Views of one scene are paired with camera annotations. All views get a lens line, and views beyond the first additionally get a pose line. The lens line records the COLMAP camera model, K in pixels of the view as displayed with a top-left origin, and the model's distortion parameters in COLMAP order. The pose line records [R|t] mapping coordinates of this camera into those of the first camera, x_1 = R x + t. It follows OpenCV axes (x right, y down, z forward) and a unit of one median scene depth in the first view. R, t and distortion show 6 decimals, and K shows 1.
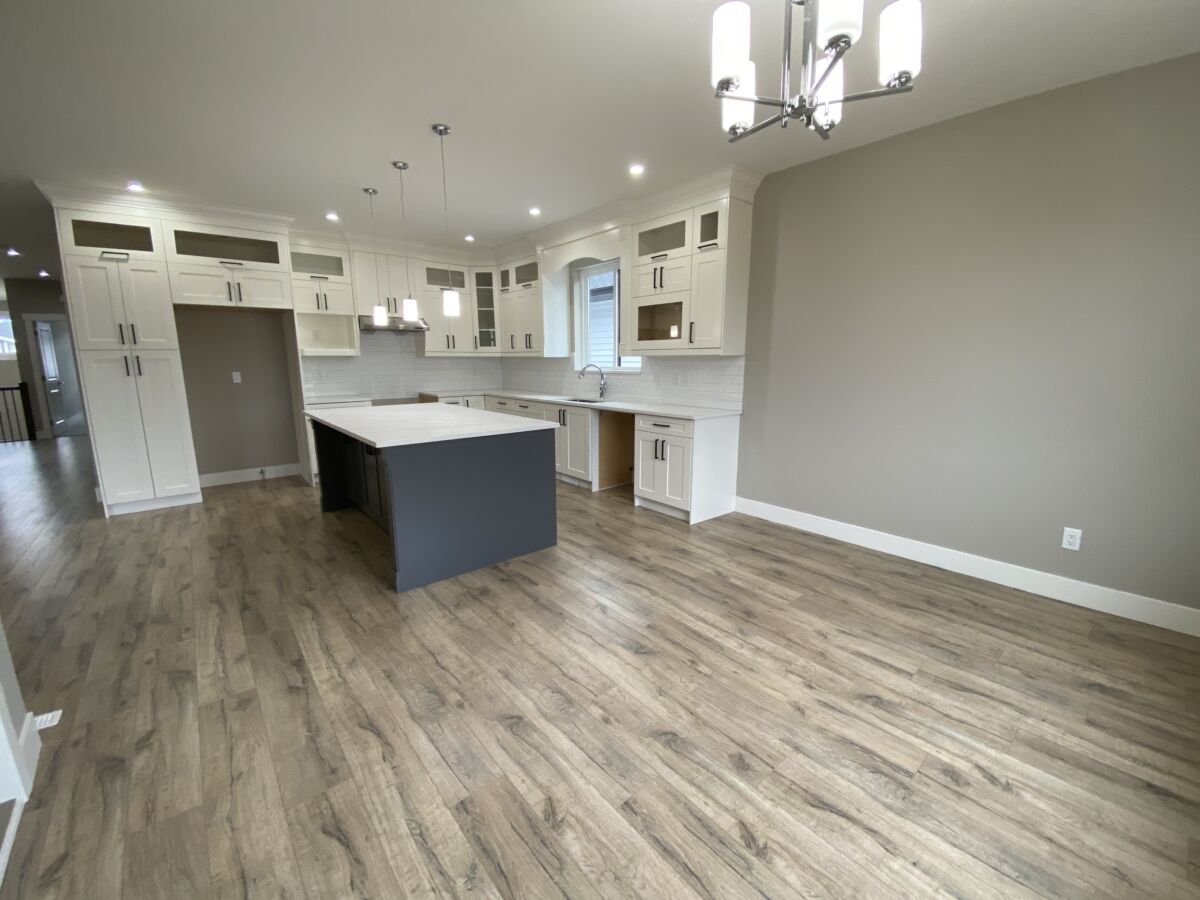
lens RADIAL K [[481.5, 0, 605.4], [0, 481.5, 447.3], [0, 0, 1]] dist [-0.000748, -0.006523]
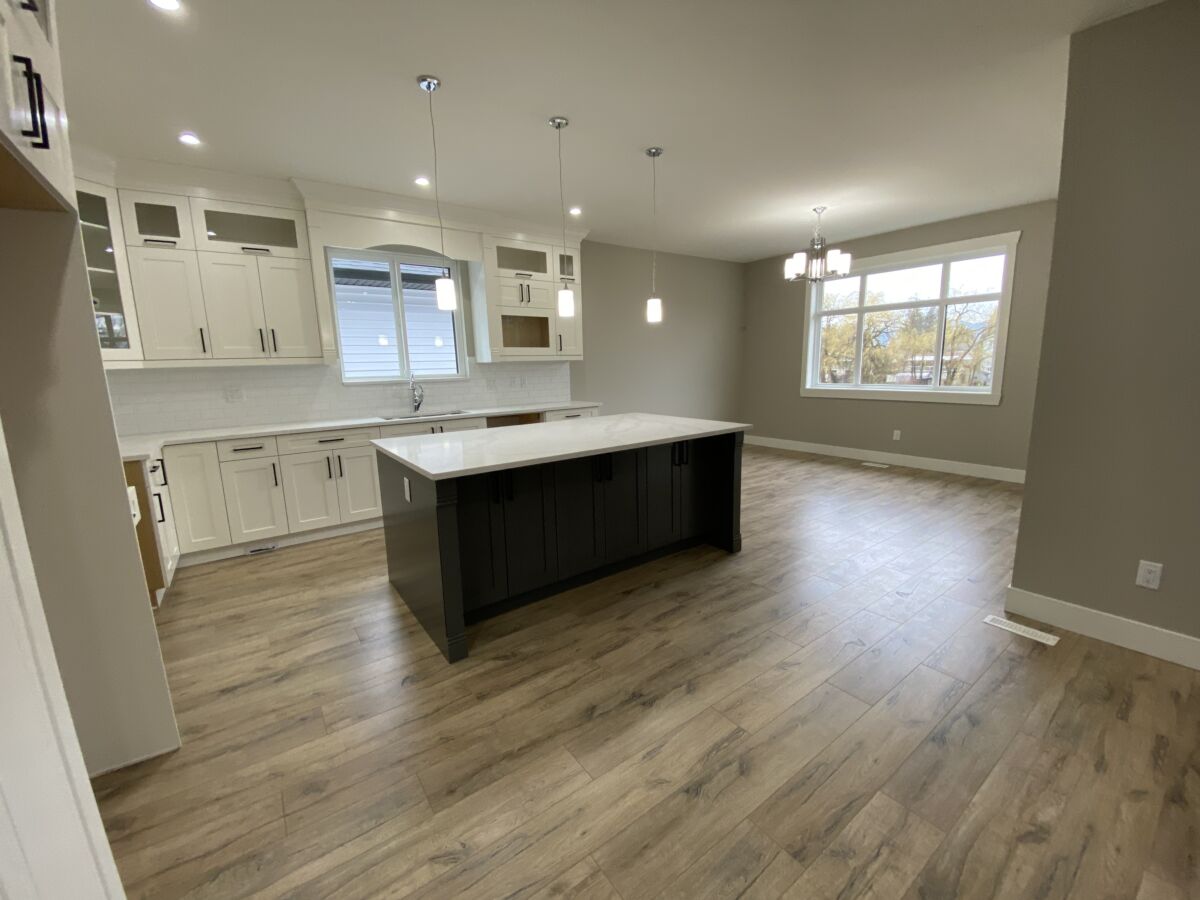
lens RADIAL K [[481.5, 0, 604.6], [0, 481.5, 443.2], [0, 0, 1]] dist [-0.000748, -0.006523]
pose [[0.072225, -0.158487, 0.984716, -1.000998], [0.211009, 0.967375, 0.140219, -0.120815], [-0.974812, 0.197657, 0.103311, 0.726921]]
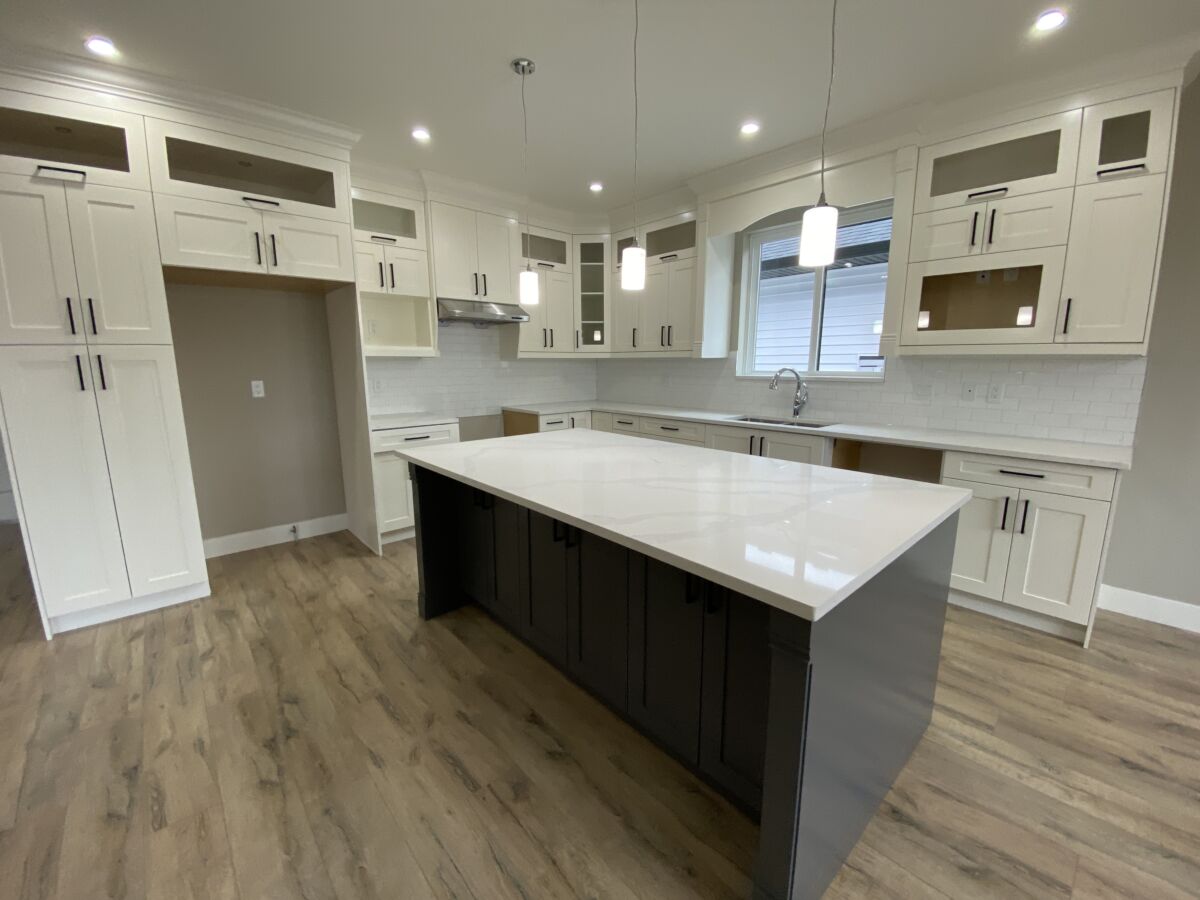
lens RADIAL K [[481.5, 0, 600.4], [0, 481.5, 447.7], [0, 0, 1]] dist [-0.000748, -0.006523]
pose [[0.999659, -0.004384, 0.025752, -0.369250], [0.004508, 0.999978, -0.004767, -0.069966], [-0.025731, 0.004881, 0.999657, 0.386606]]
